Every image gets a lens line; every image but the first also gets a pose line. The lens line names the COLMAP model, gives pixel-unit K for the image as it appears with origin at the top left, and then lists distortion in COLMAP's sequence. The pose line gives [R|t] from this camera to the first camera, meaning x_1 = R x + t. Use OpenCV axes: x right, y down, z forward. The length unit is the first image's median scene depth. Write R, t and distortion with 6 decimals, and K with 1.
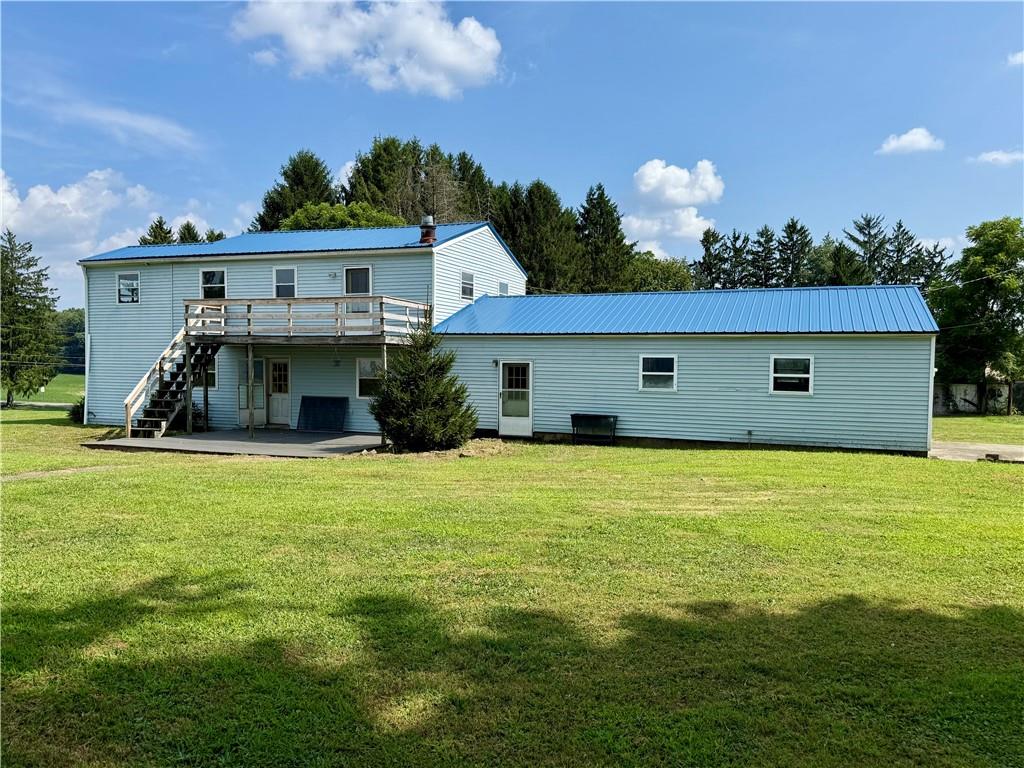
lens RADIAL K [[770.6, 0, 508.9], [0, 770.6, 394.6], [0, 0, 1]] dist [0.029807, -0.014893]
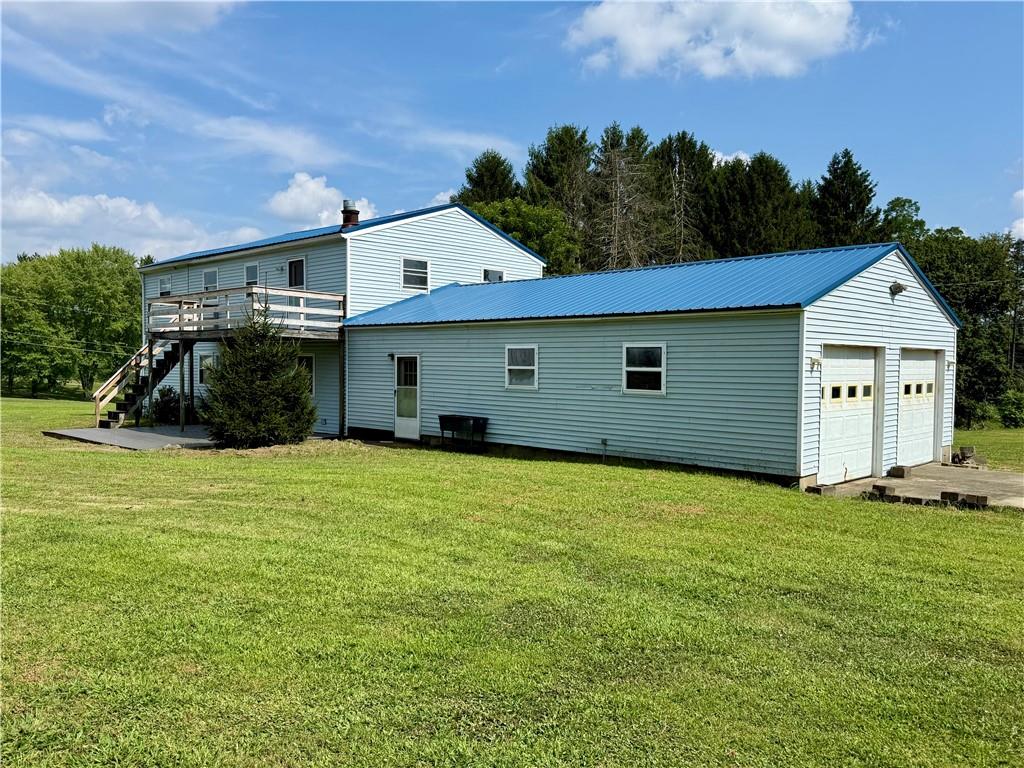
lens RADIAL K [[815.9, 0, 515.8], [0, 815.9, 378.7], [0, 0, 1]] dist [0.028468, -0.015096]
pose [[0.921446, 0.004264, -0.388483, 0.478213], [-0.014594, 0.999614, -0.023643, 0.004795], [0.388232, 0.027456, 0.921153, 0.173902]]
